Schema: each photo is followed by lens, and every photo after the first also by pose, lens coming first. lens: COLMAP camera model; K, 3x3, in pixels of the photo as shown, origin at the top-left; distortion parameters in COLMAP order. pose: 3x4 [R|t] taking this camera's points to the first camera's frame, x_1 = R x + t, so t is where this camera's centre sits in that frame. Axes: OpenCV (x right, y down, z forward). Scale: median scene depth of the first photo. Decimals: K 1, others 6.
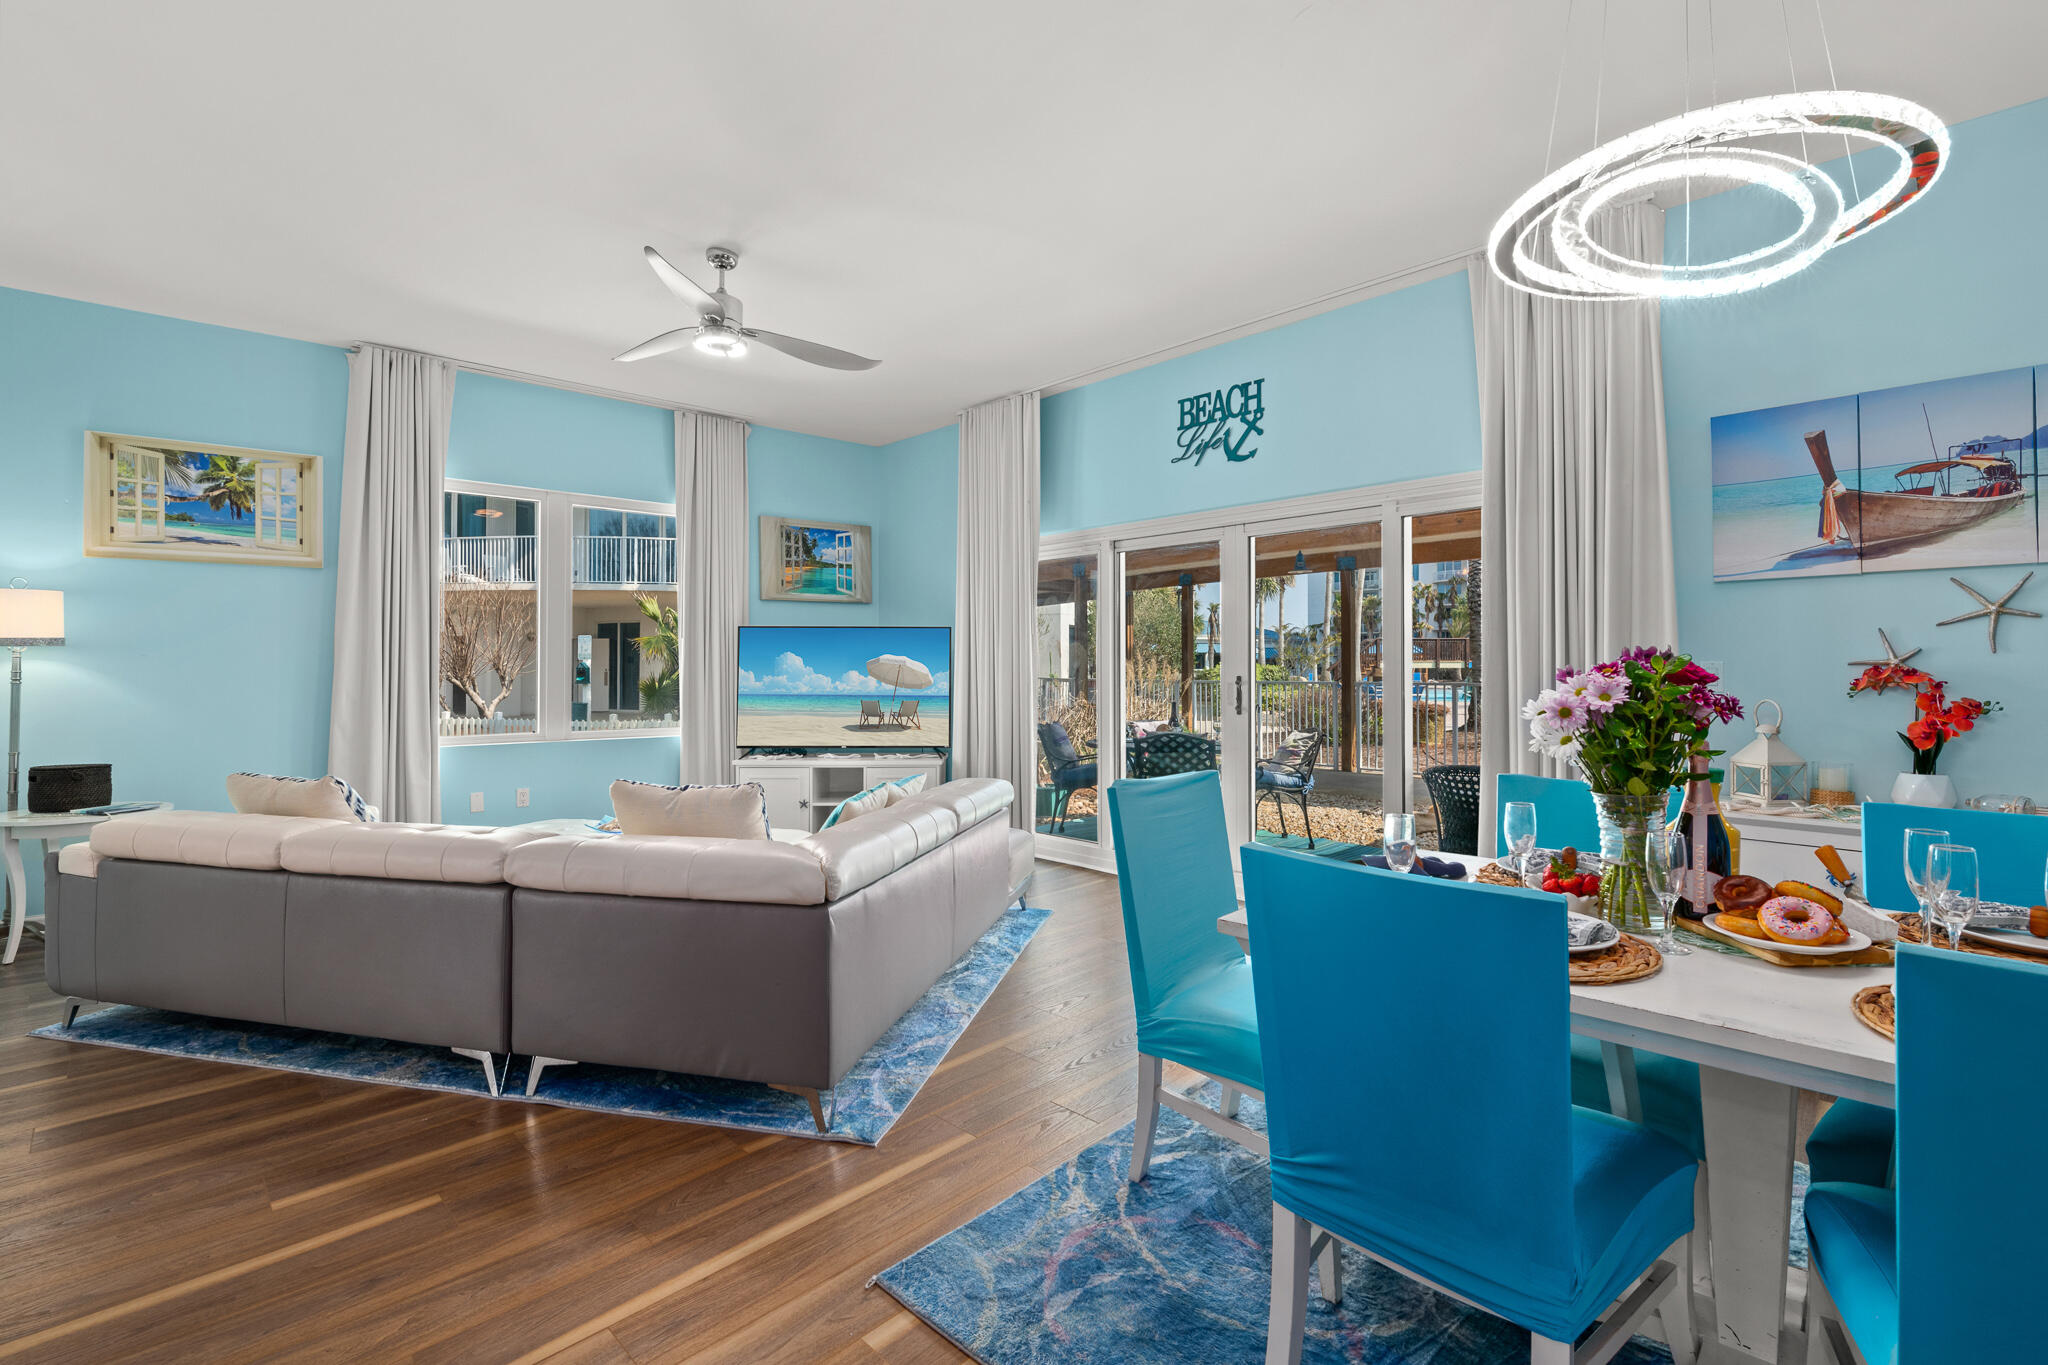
lens RADIAL K [[895.3, 0, 1039.5], [0, 895.3, 664.3], [0, 0, 1]] dist [-0.000958, -0.004941]
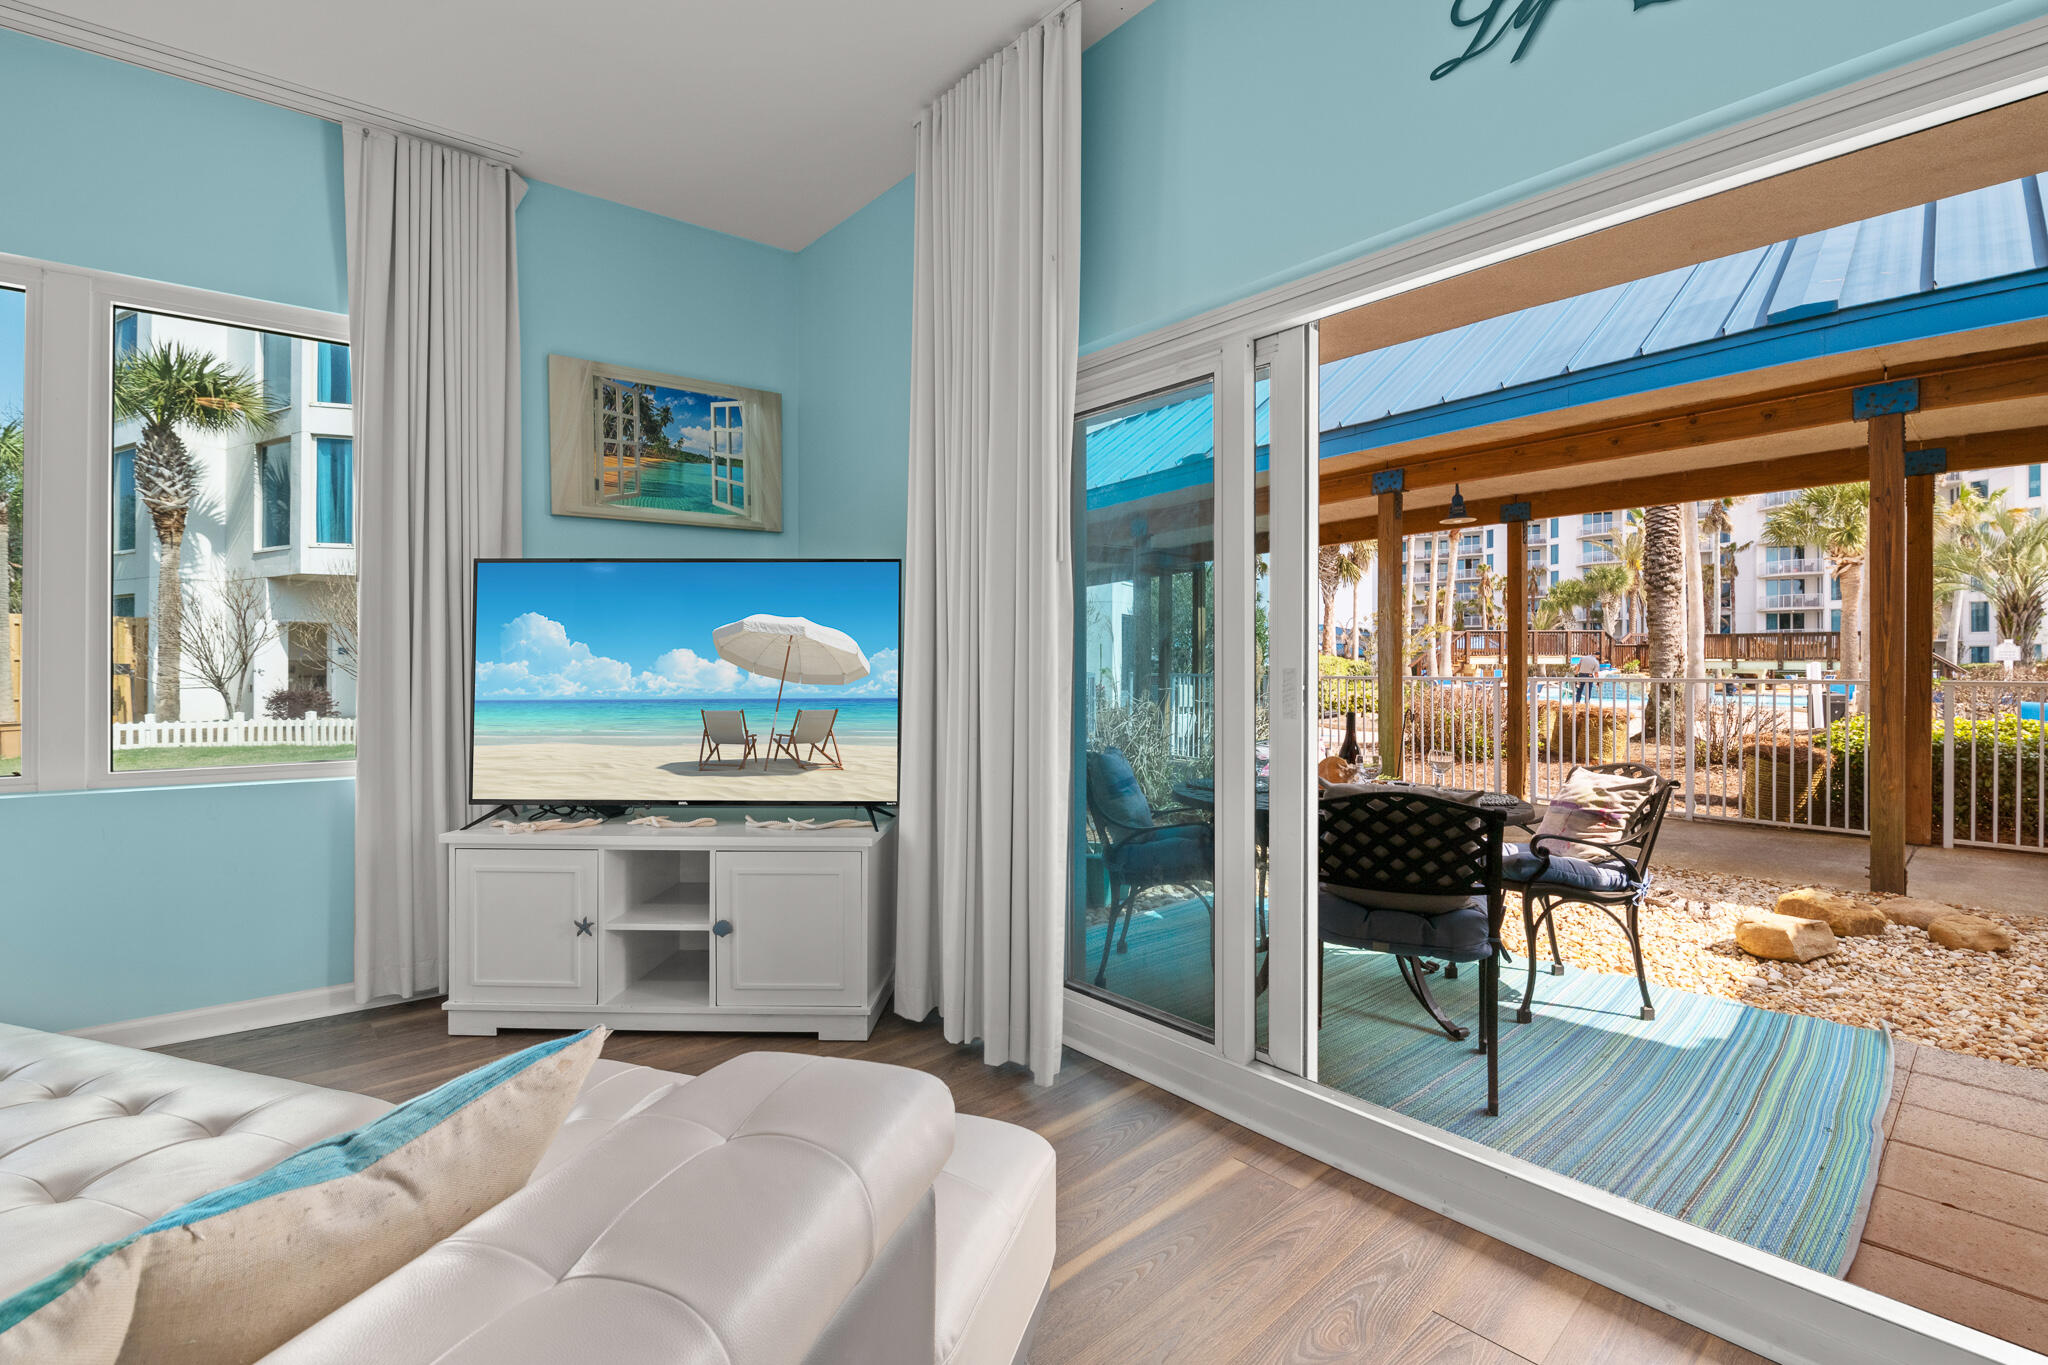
lens RADIAL K [[895.3, 0, 1045.7], [0, 895.3, 662.9], [0, 0, 1]] dist [-0.000958, -0.004941]
pose [[0.998822, -0.000103, -0.048517, 0.005139], [0.000218, 0.999997, 0.002370, 0.017813], [0.048516, -0.002378, 0.998820, 0.658986]]
